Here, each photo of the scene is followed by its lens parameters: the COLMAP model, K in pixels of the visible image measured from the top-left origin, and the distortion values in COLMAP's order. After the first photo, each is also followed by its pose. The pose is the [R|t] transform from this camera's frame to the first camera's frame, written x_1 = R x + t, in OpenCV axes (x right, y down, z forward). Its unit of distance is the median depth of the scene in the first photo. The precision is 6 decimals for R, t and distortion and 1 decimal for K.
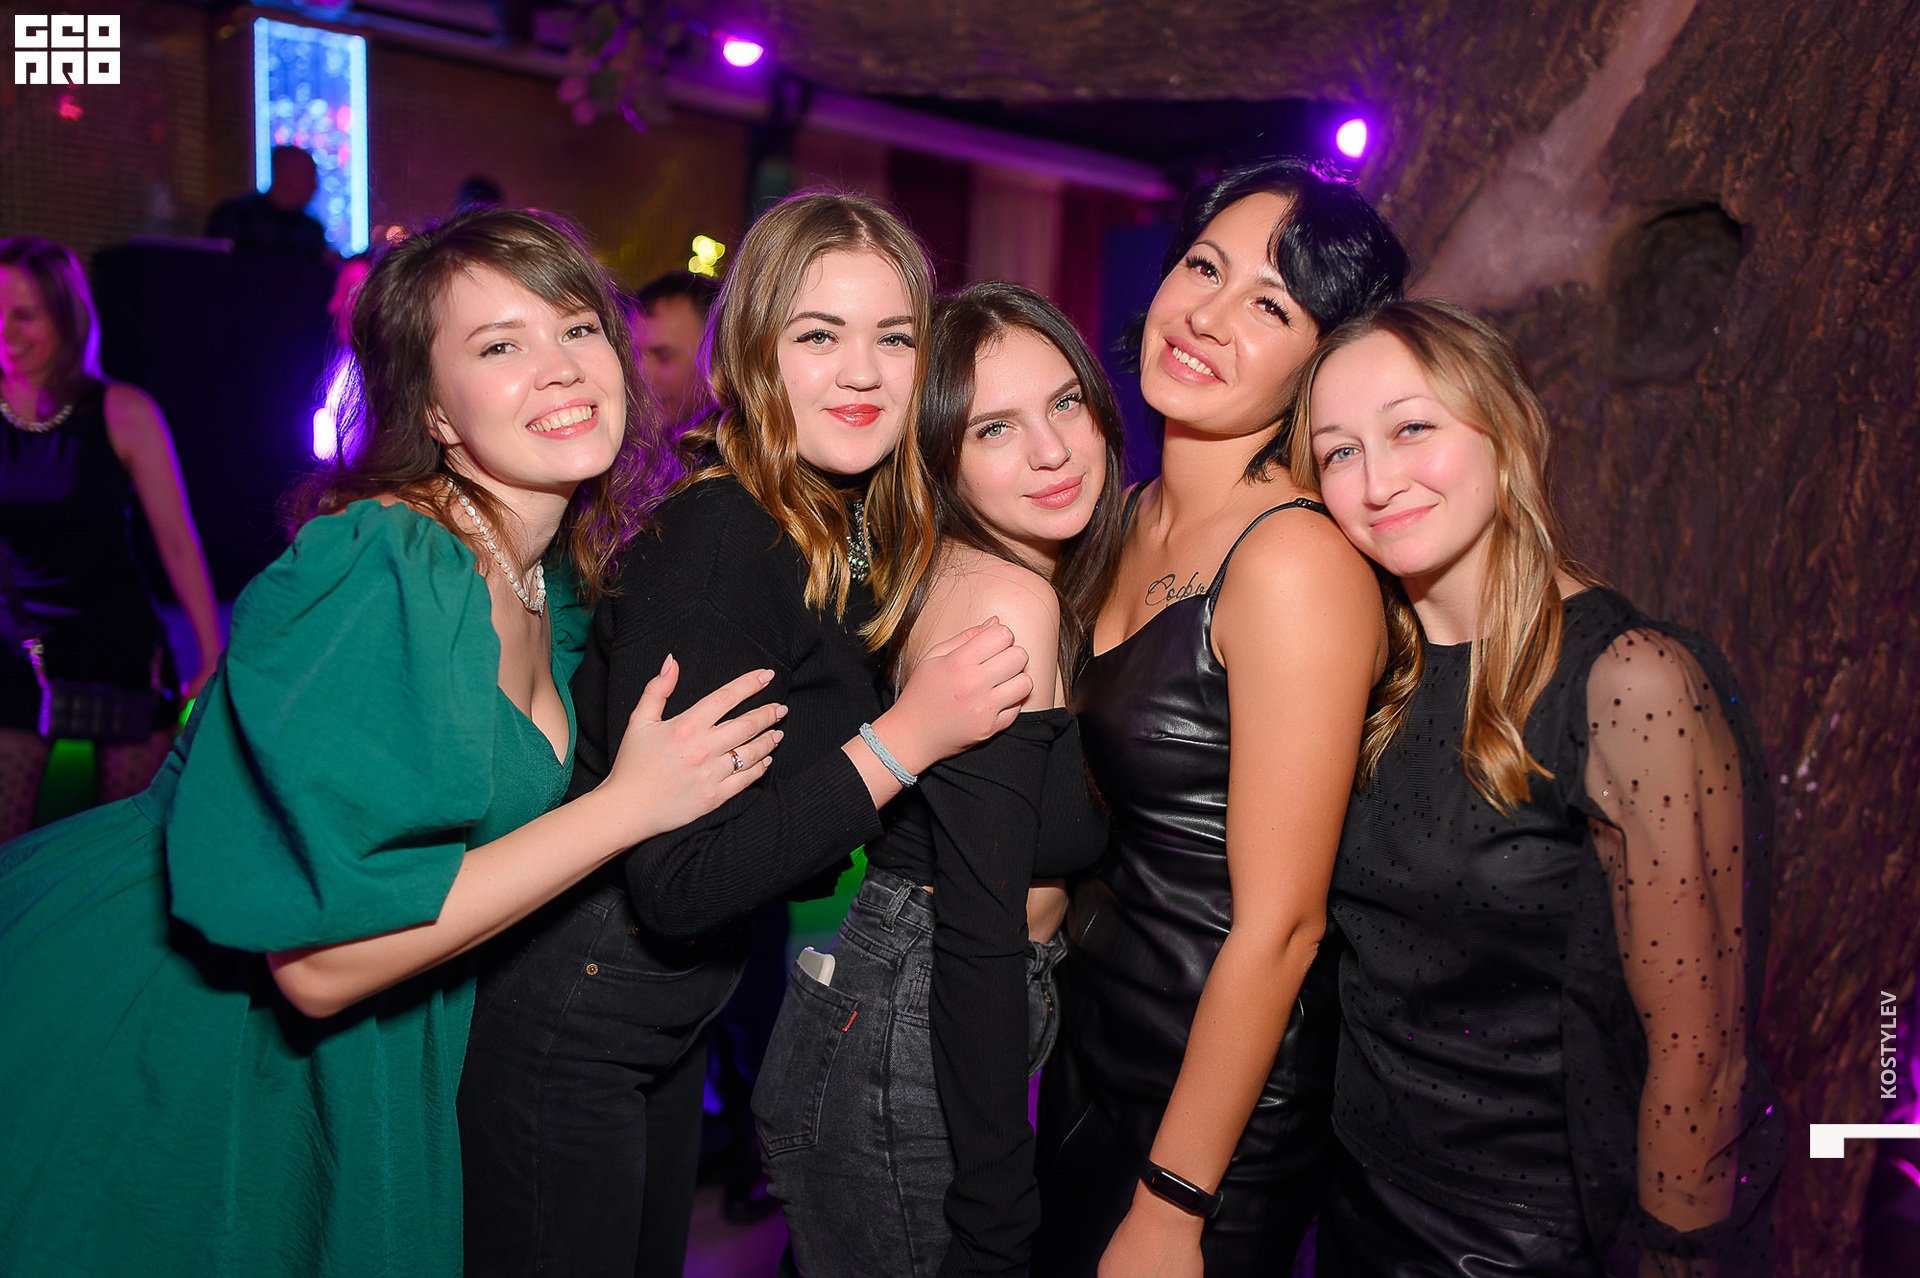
lens RADIAL K [[1555.4, 0, 960.0], [0, 1555.4, 639.0], [0, 0, 1]] dist [0.039626, -0.001099]
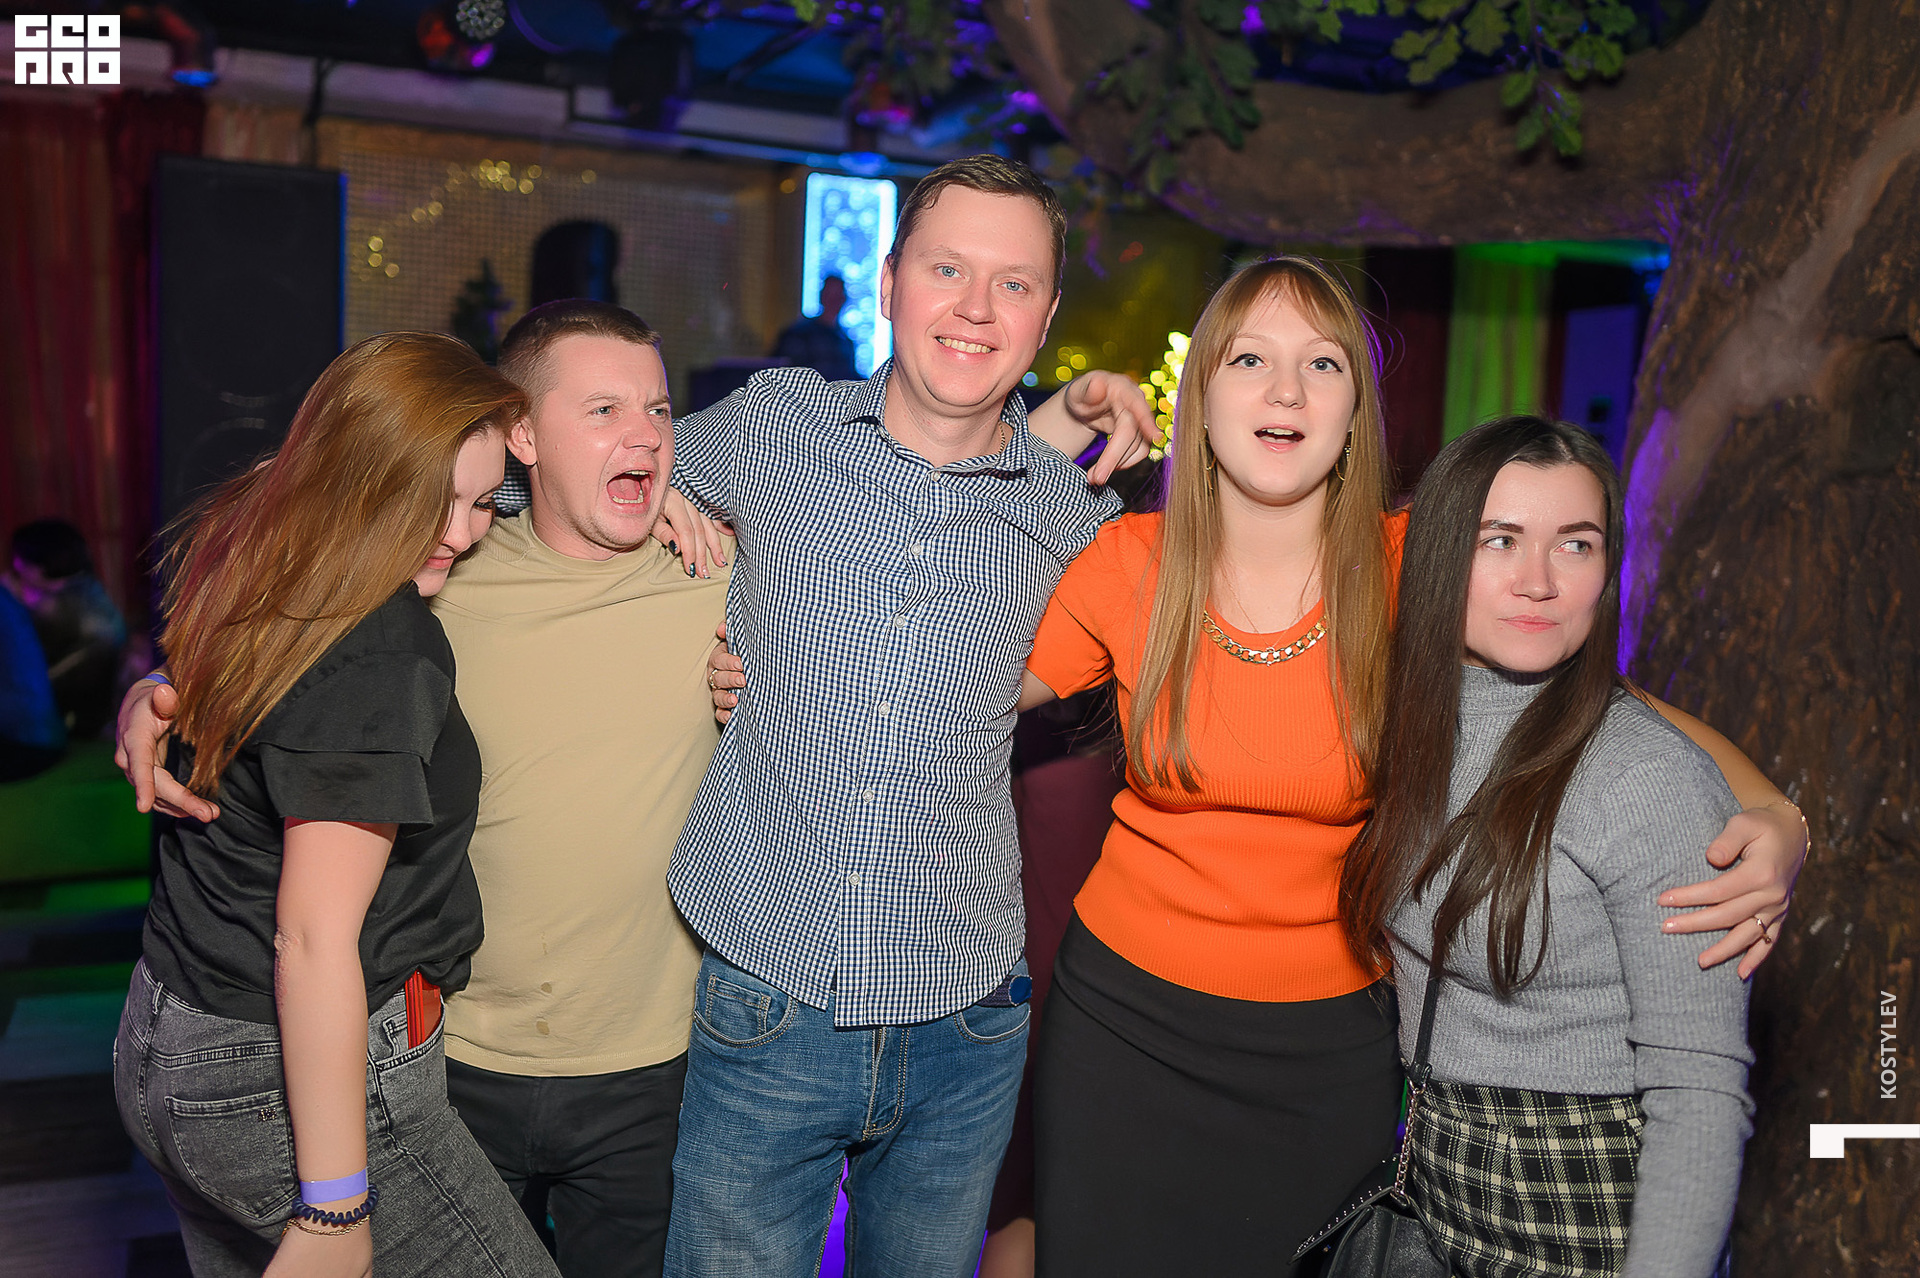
lens RADIAL K [[1555.4, 0, 960.0], [0, 1555.4, 639.0], [0, 0, 1]] dist [0.039626, -0.001099]
pose [[0.953674, 0.018897, -0.300246, 0.129005], [-0.033404, 0.998505, -0.043258, 0.044842], [0.298980, 0.051283, 0.952880, -0.396632]]
